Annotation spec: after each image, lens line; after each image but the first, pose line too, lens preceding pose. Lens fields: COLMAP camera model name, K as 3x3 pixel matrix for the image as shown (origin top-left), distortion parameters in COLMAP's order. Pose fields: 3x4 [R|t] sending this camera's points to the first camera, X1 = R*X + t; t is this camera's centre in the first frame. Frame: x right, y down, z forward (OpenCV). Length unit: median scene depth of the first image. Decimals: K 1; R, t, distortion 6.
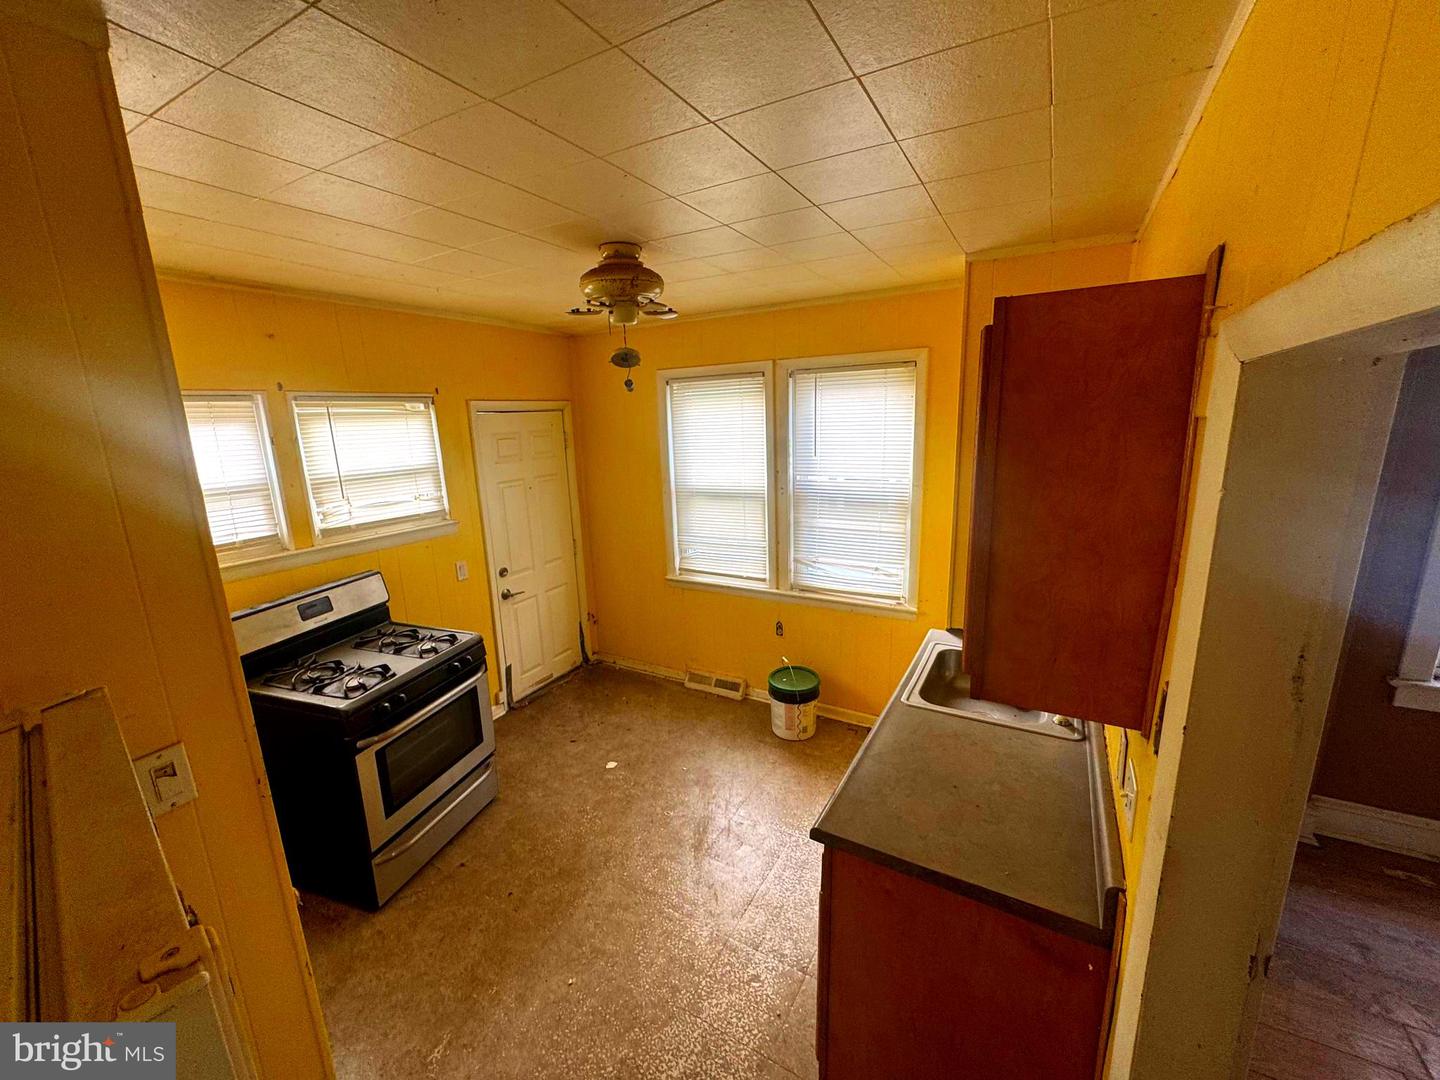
lens RADIAL K [[576.6, 0, 722.3], [0, 576.6, 545.7], [0, 0, 1]] dist [-0.003155, 0.000946]
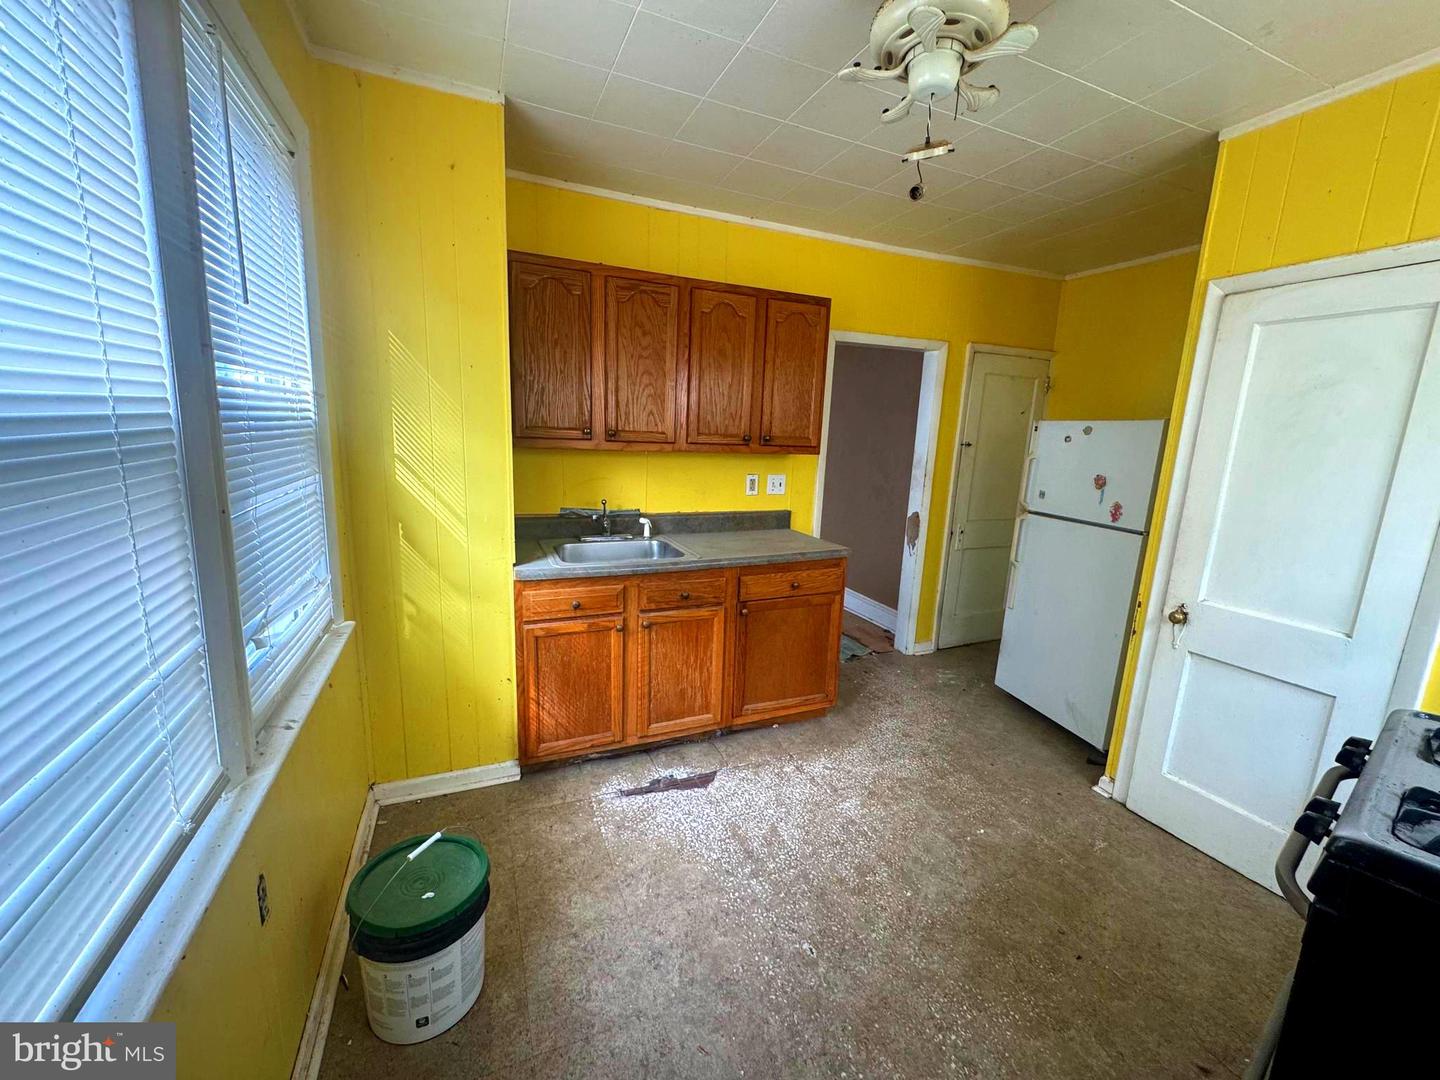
lens RADIAL K [[576.6, 0, 718.9], [0, 576.6, 537.2], [0, 0, 1]] dist [-0.003155, 0.000946]
pose [[-0.798140, -0.114508, 0.591490, -0.386364], [0.116508, 0.933903, 0.338009, -0.157033], [-0.591099, 0.338692, -0.732045, 1.644538]]
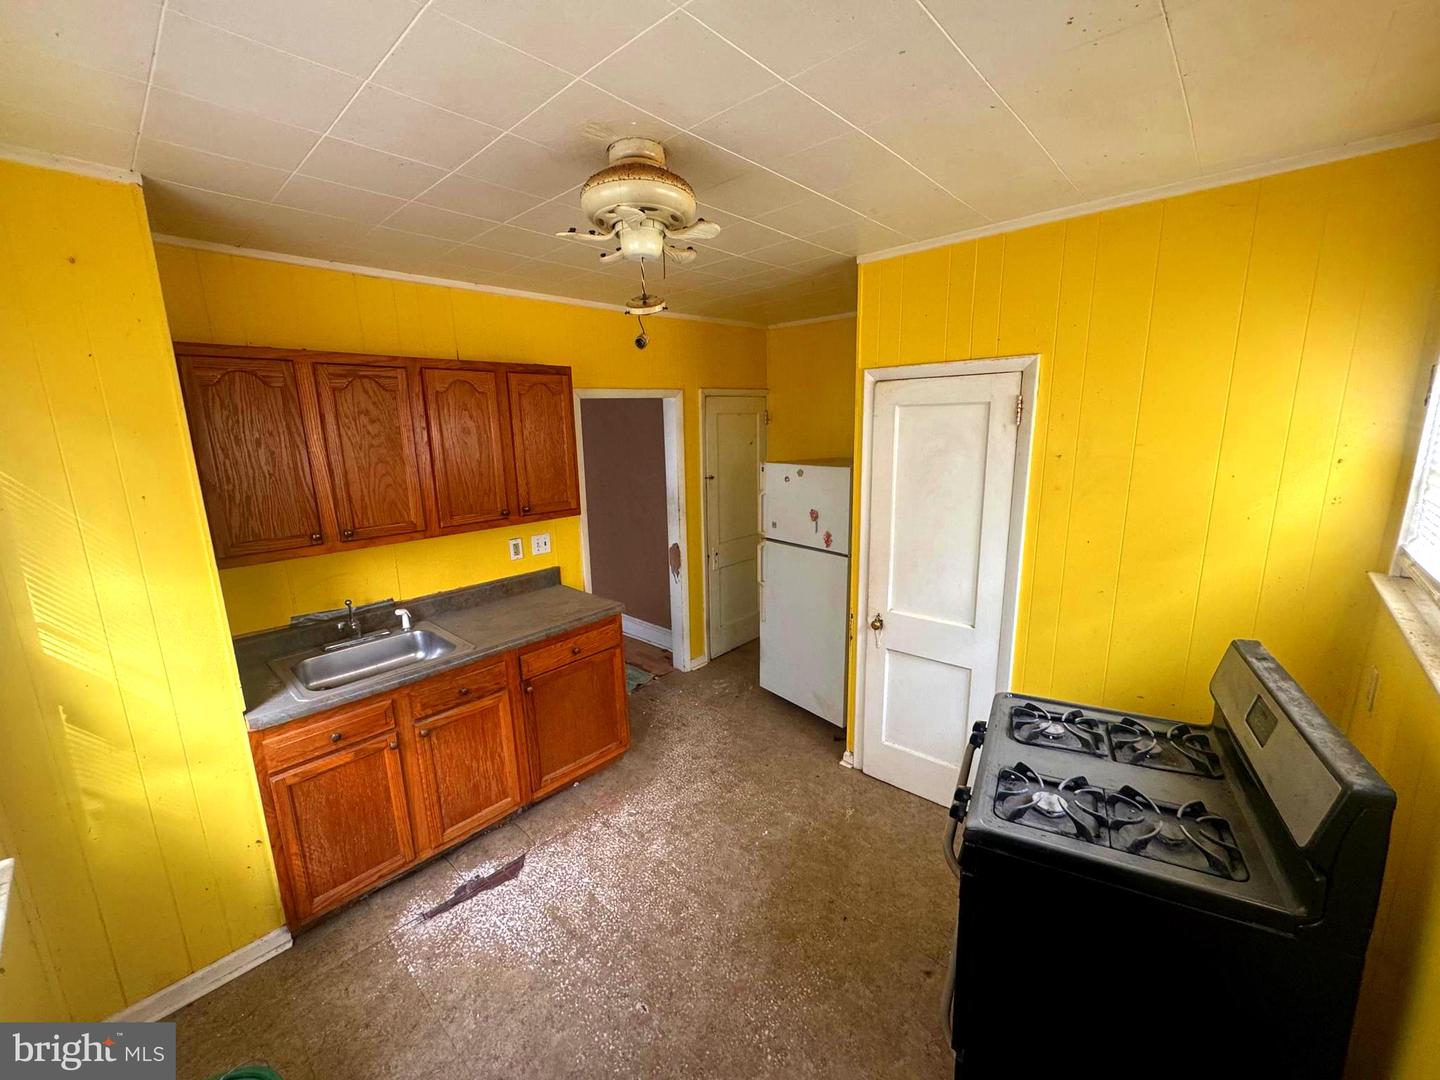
lens RADIAL K [[576.6, 0, 718.6], [0, 576.6, 539.3], [0, 0, 1]] dist [-0.003155, 0.000946]
pose [[-0.972715, 0.005576, 0.231937, -0.400928], [0.099977, 0.912200, 0.397360, -0.314033], [-0.209357, 0.409707, -0.887868, 1.644875]]
